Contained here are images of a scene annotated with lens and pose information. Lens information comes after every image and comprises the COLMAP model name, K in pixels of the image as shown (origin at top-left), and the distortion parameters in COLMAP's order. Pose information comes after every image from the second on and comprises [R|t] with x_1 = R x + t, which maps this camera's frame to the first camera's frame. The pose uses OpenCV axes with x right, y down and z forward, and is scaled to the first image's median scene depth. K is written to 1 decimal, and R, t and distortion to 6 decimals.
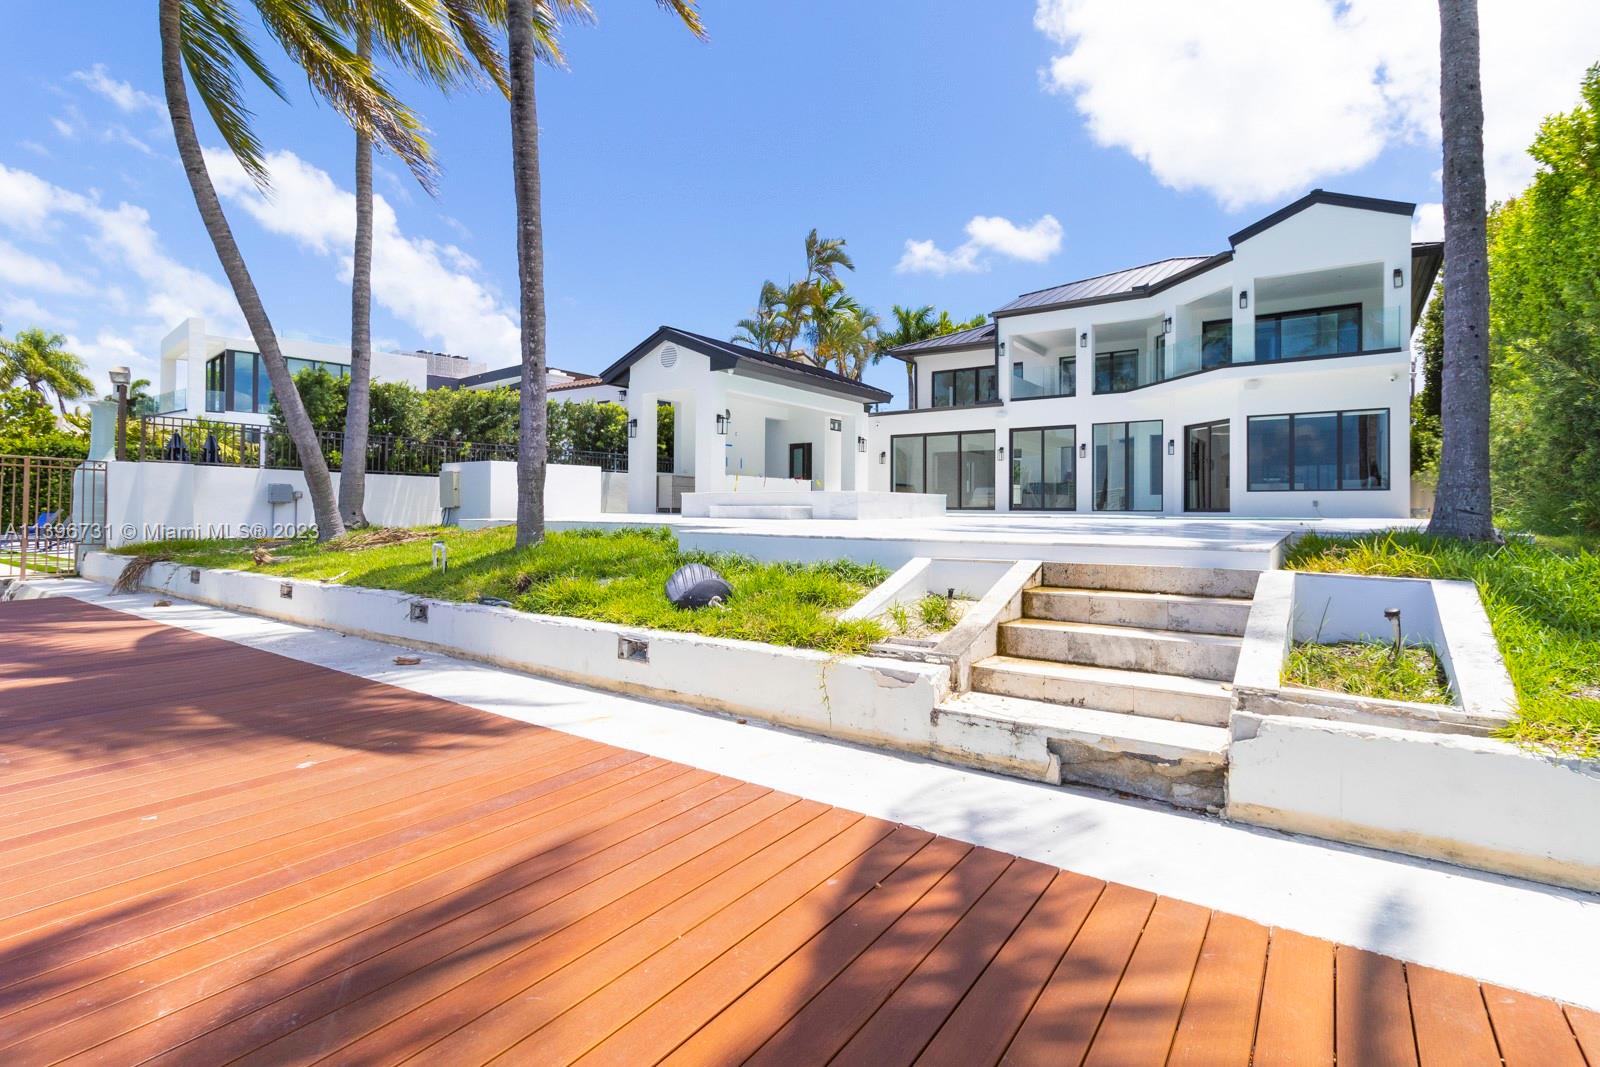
lens RADIAL K [[749.9, 0, 774.3], [0, 749.9, 504.0], [0, 0, 1]] dist [0.004580, 0.001771]
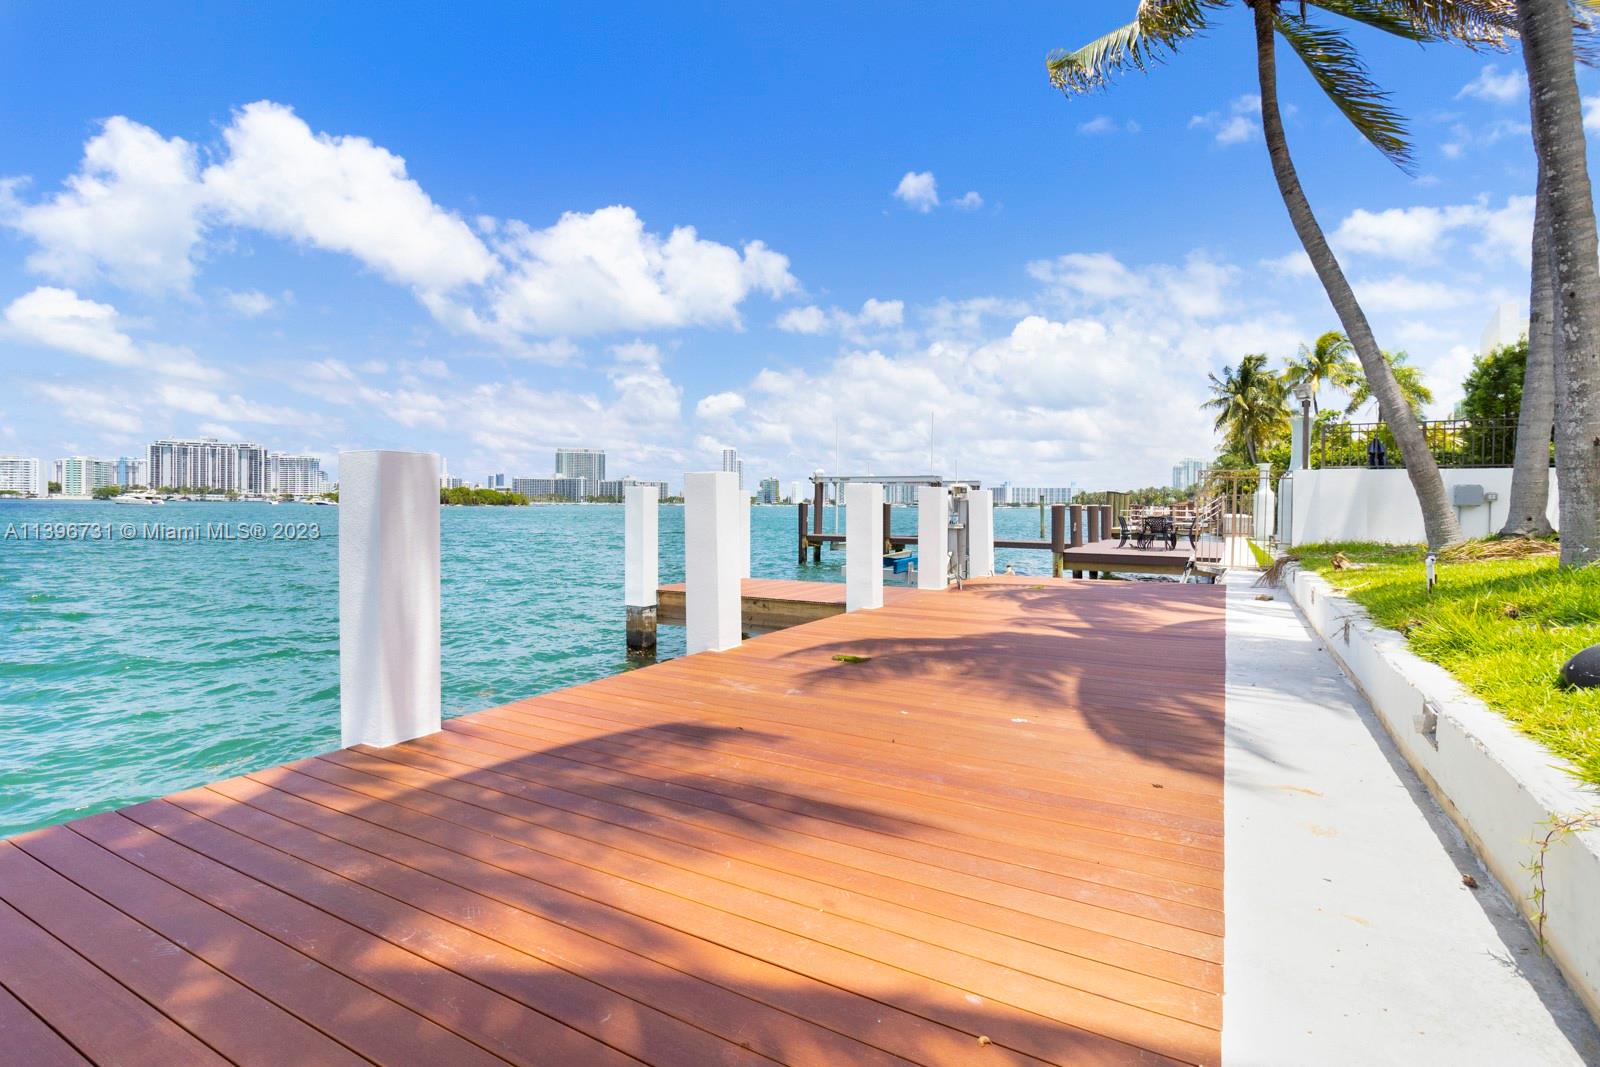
lens RADIAL K [[760.9, 0, 806.6], [0, 760.9, 526.1], [0, 0, 1]] dist [0.001195, 0.000094]
pose [[0.119770, 0.018887, -0.992622, 0.252590], [0.003998, 0.999802, 0.019506, 0.001950], [0.992794, -0.006305, 0.119670, 0.229096]]
